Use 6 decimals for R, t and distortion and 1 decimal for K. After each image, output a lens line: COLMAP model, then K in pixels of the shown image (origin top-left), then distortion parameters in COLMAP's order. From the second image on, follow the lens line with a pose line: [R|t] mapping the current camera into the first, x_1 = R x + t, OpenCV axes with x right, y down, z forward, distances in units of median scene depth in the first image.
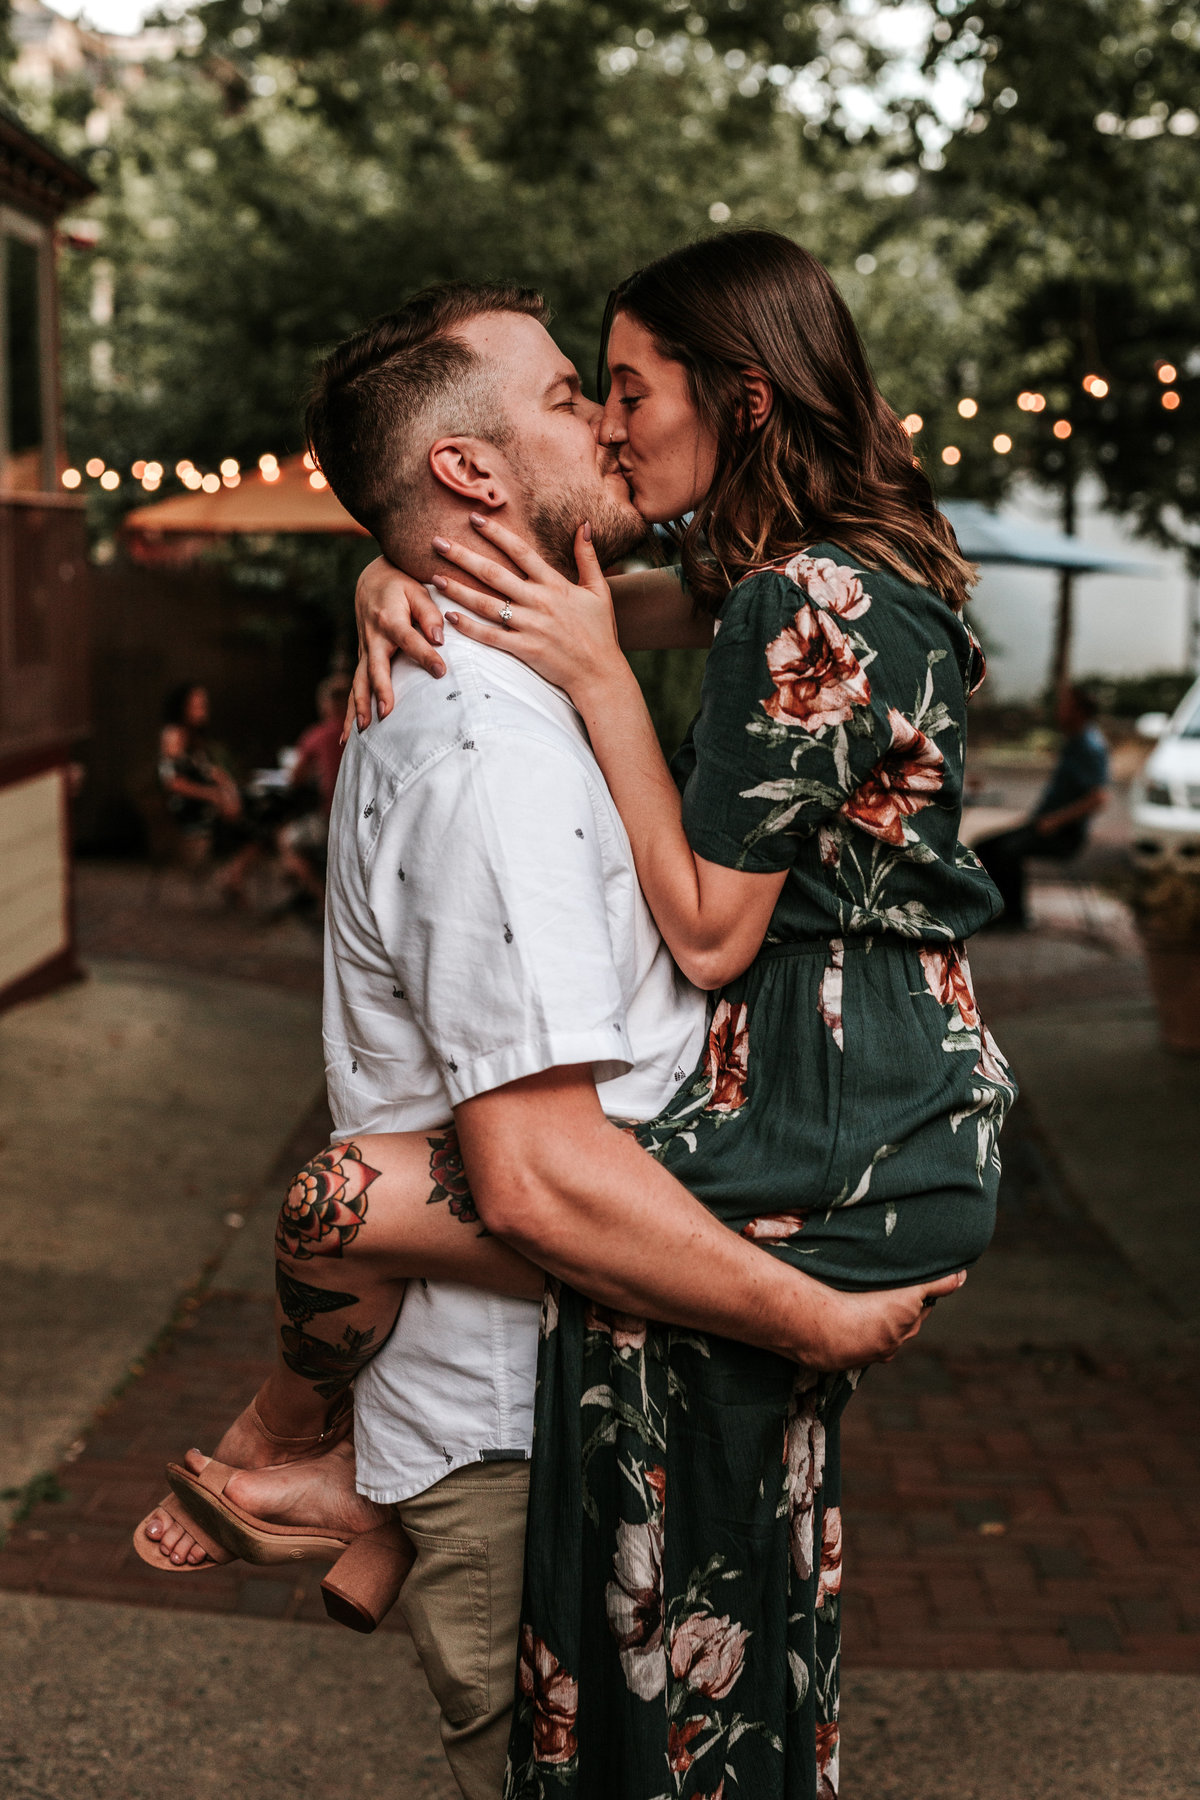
lens RADIAL K [[1869.4, 0, 600.4], [0, 1869.4, 816.6], [0, 0, 1]] dist [-0.003075, 0.000533]
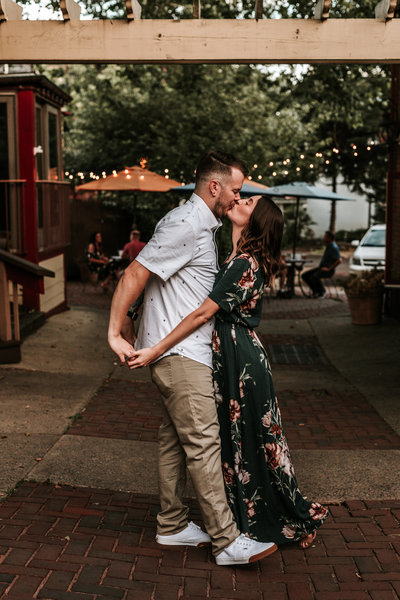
lens RADIAL K [[591.3, 0, 202.0], [0, 591.3, 293.6], [0, 0, 1]] dist [0.006682, -0.000227]
pose [[0.999972, -0.006409, 0.003941, -0.010385], [0.006332, 0.999797, 0.019106, 0.029121], [-0.004062, -0.019081, 0.999810, -0.173025]]
